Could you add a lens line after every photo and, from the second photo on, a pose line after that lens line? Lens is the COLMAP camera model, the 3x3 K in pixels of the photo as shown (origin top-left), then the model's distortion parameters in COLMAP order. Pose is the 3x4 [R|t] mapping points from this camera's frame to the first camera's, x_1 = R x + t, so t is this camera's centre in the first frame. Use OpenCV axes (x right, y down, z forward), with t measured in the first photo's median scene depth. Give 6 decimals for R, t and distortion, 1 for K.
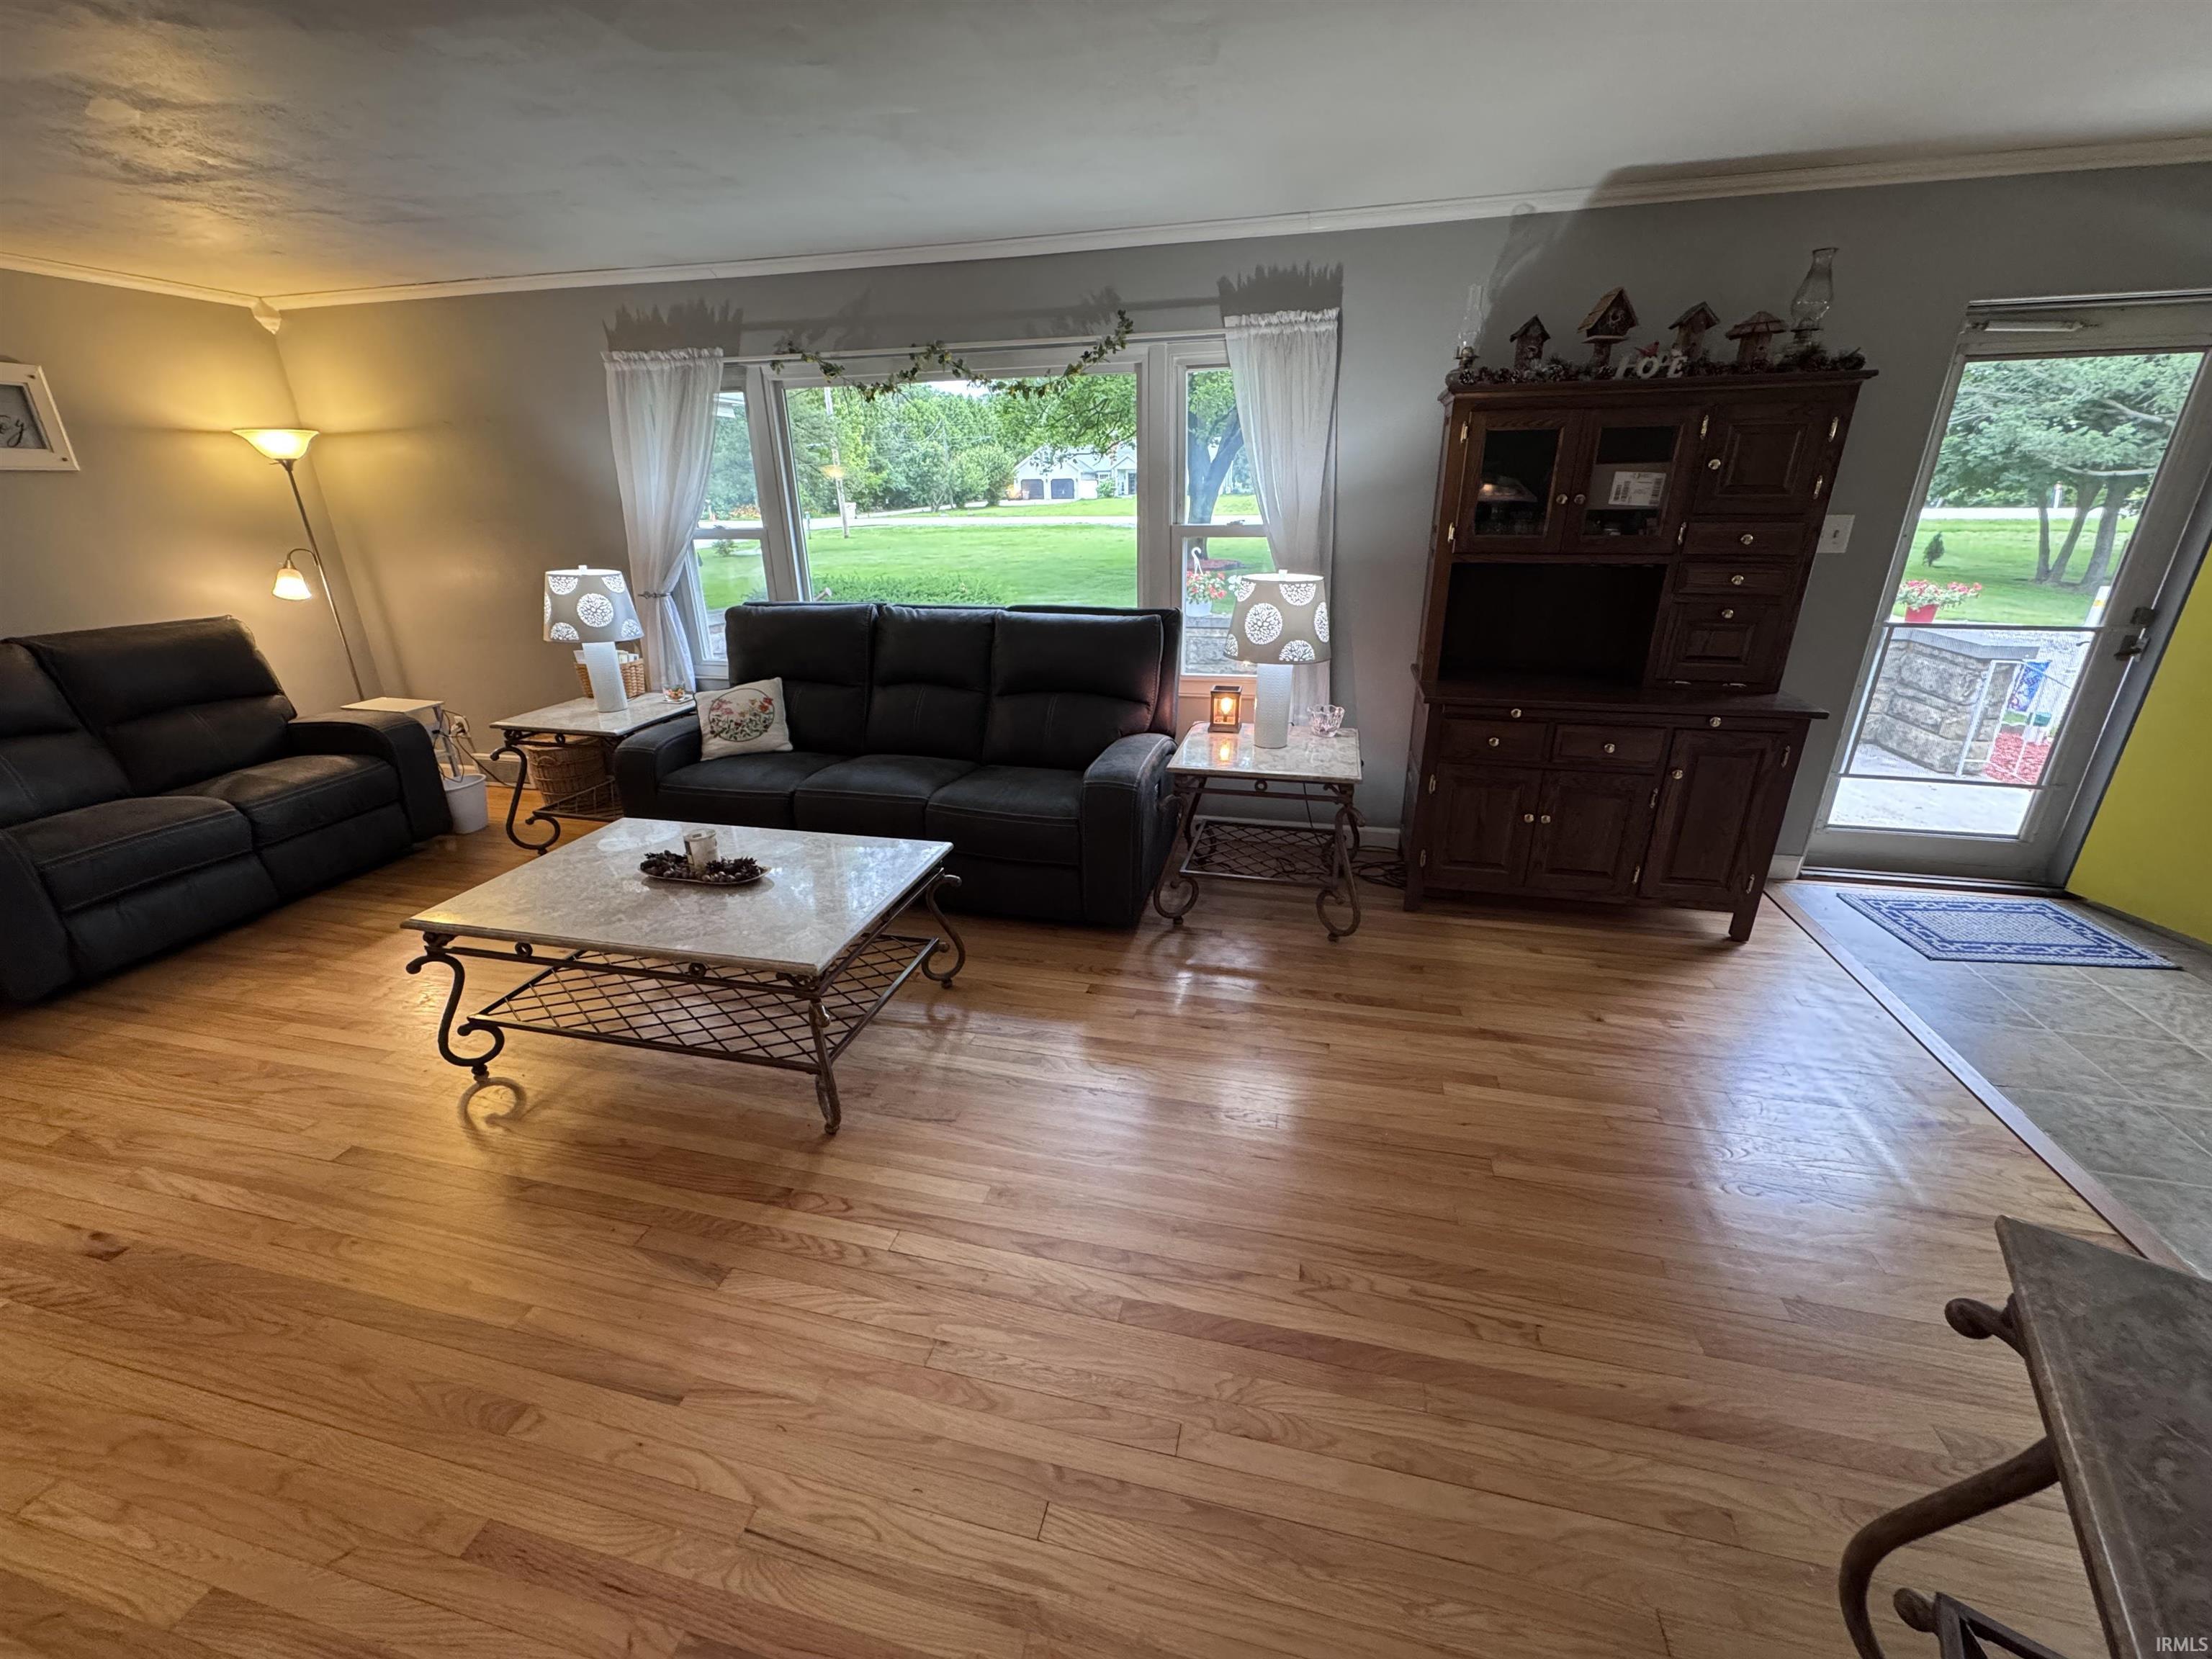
lens RADIAL K [[884.9, 0, 1110.4], [0, 884.9, 833.3], [0, 0, 1]] dist [-0.000745, 0.000920]
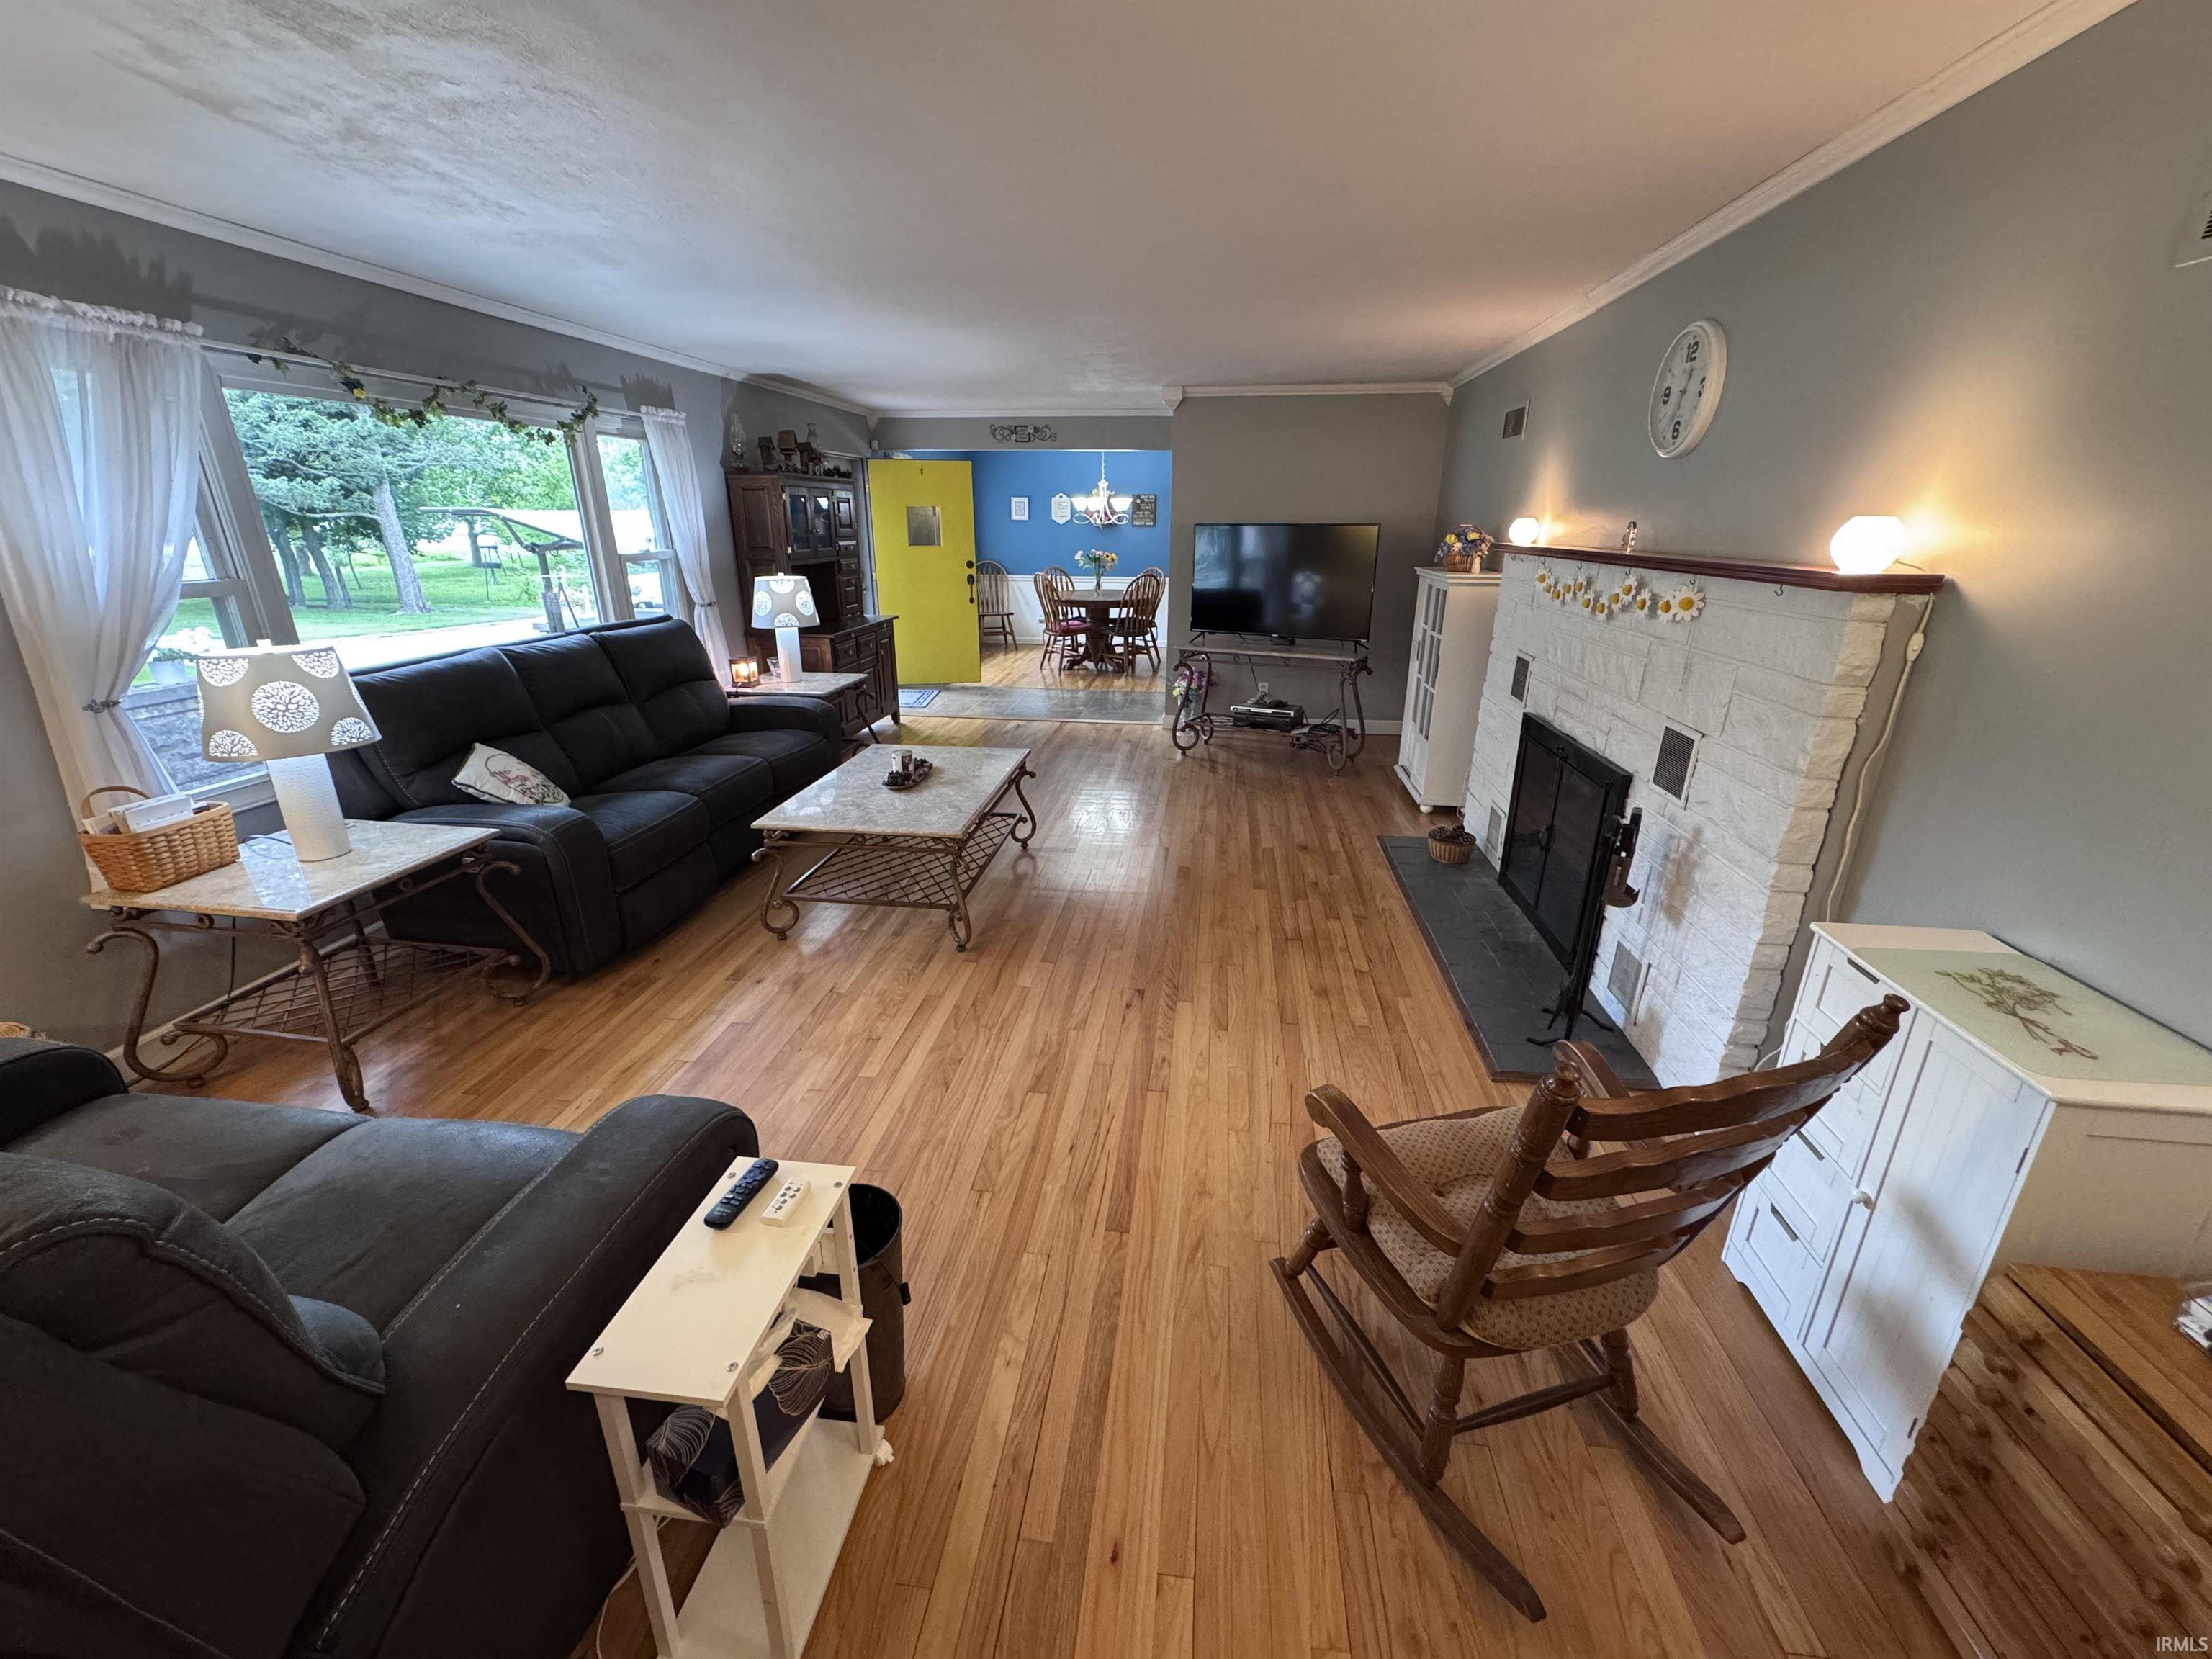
lens RADIAL K [[884.9, 0, 1092.9], [0, 884.9, 842.7], [0, 0, 1]] dist [-0.000745, 0.000920]
pose [[-0.097465, -0.333007, 0.937874, -1.450885], [0.361311, 0.866227, 0.345116, -0.200427], [-0.927338, 0.372501, 0.035892, 0.525159]]
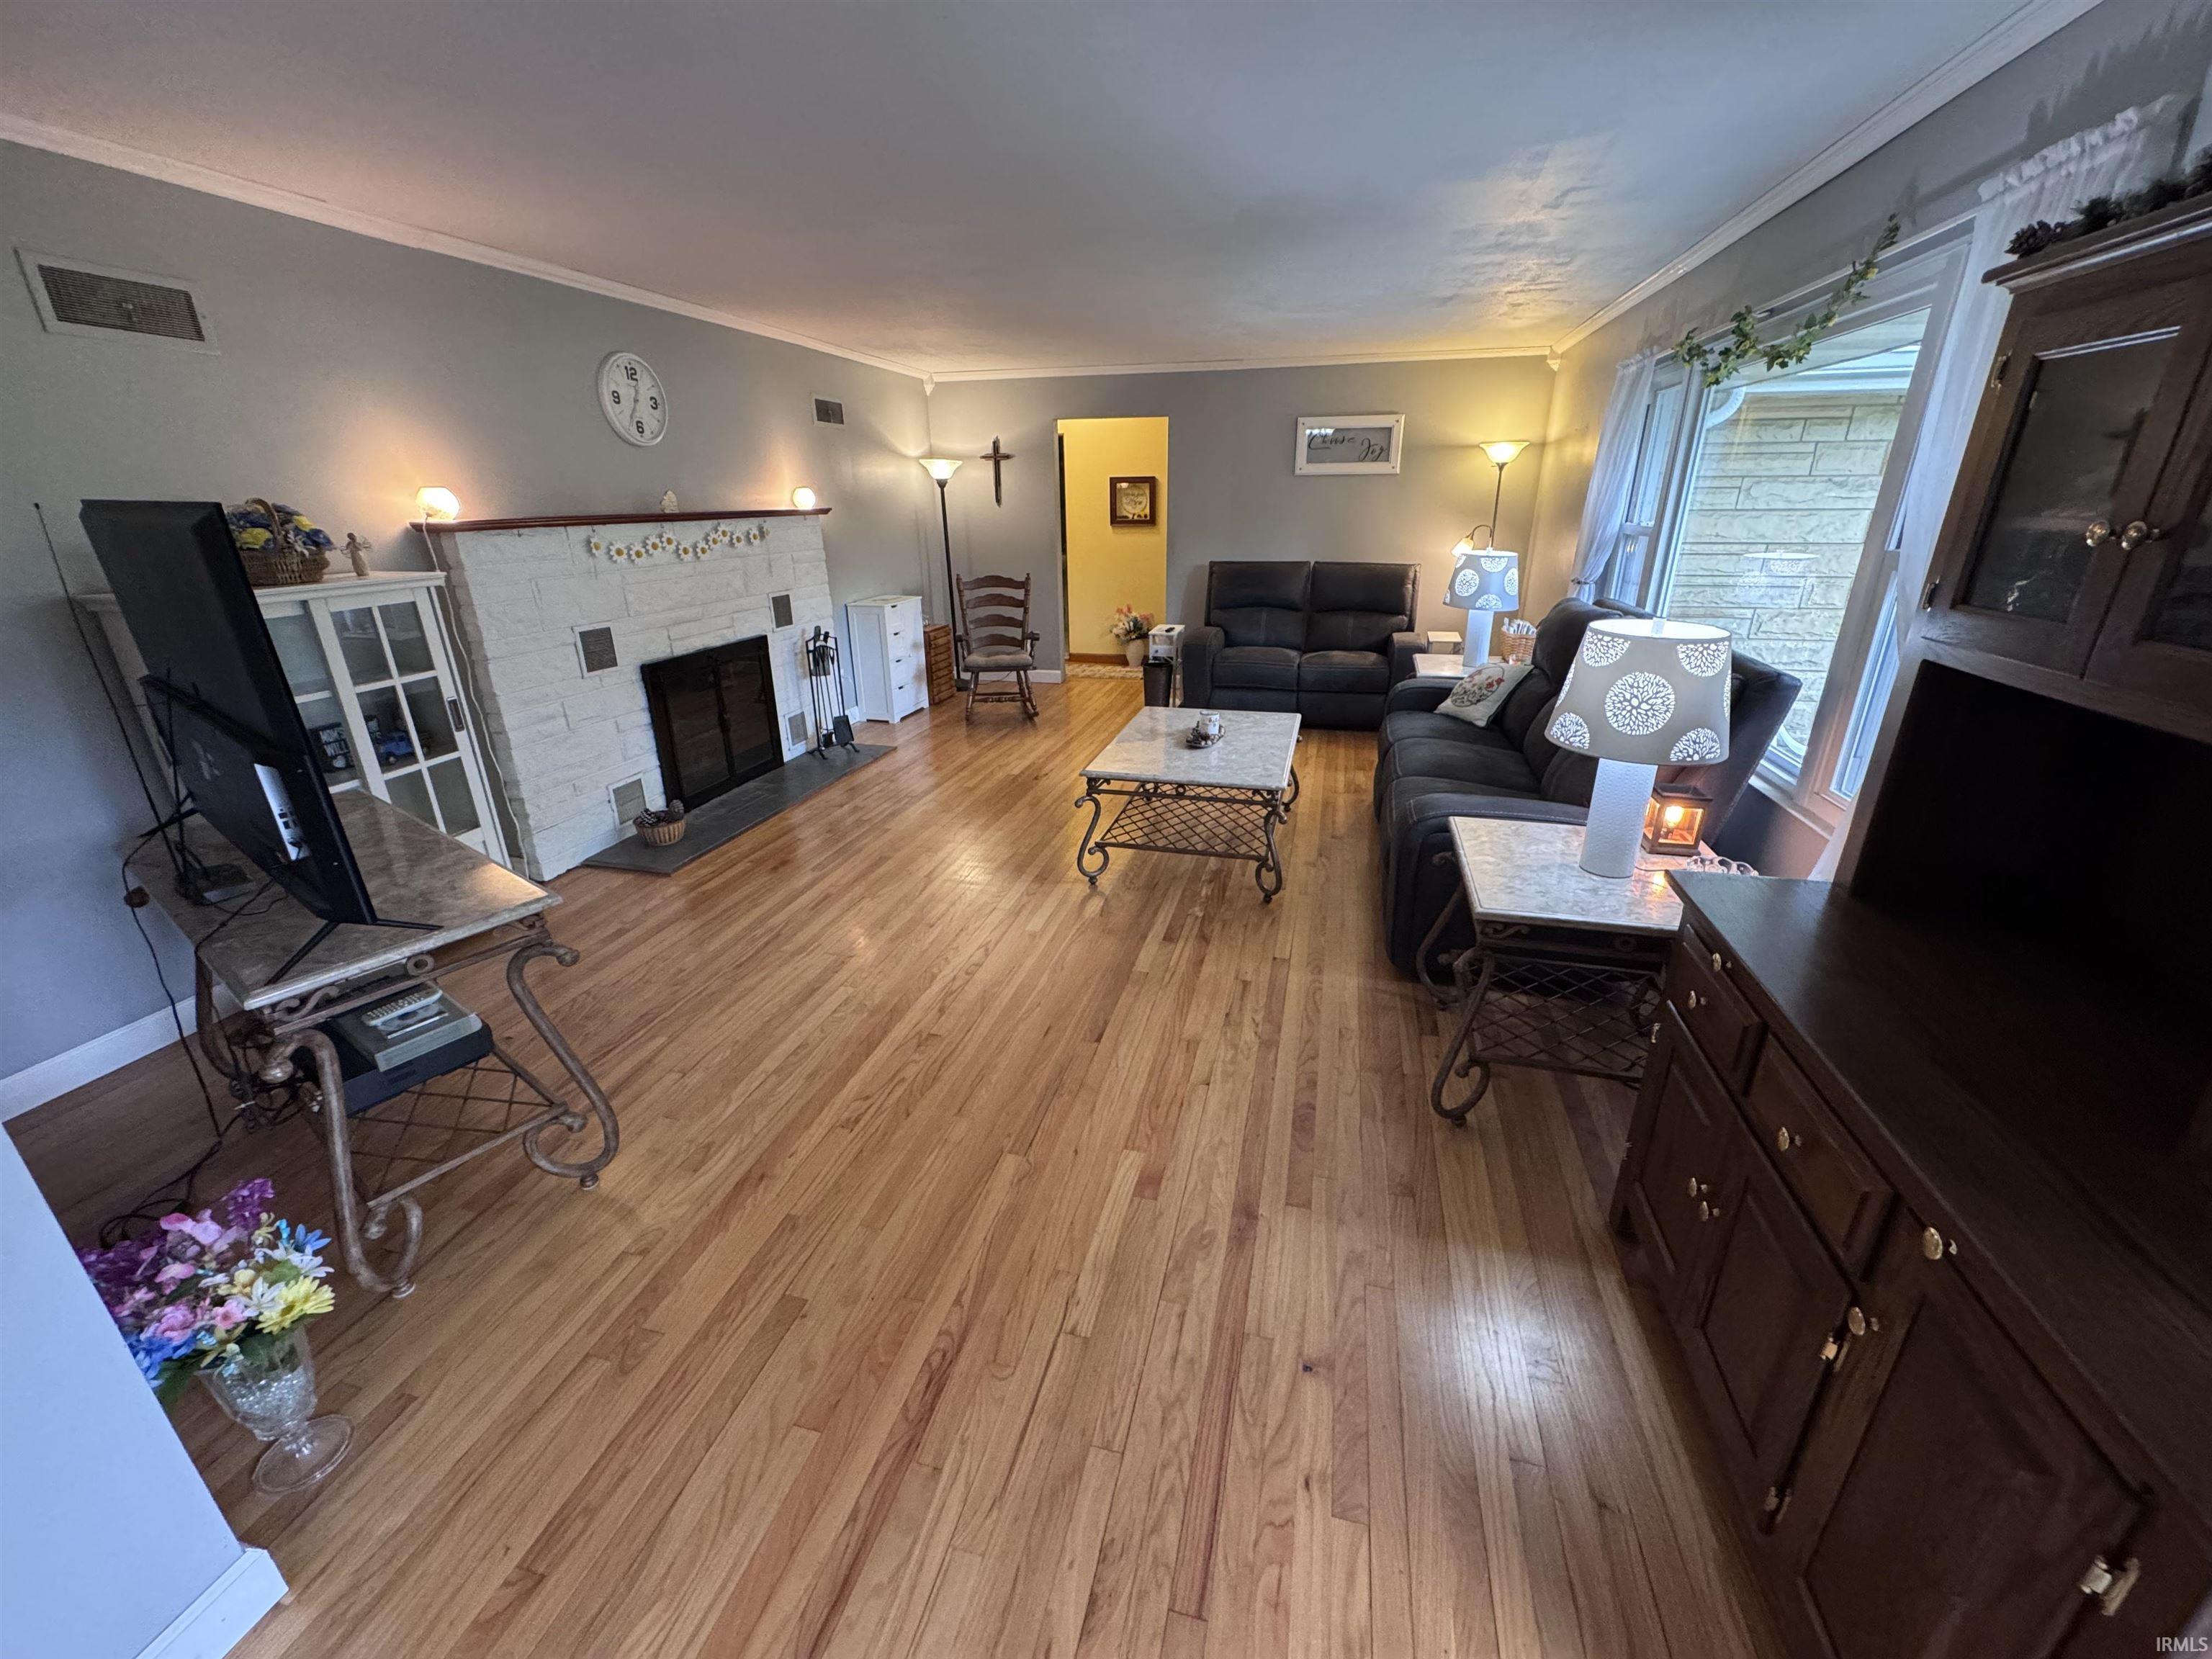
lens RADIAL K [[884.9, 0, 1106.0], [0, 884.9, 829.0], [0, 0, 1]] dist [-0.000745, 0.000920]
pose [[-0.018939, 0.366705, -0.930145, 0.785556], [-0.353414, 0.867798, 0.349321, -0.222498], [0.935275, 0.335342, 0.113163, 0.535238]]
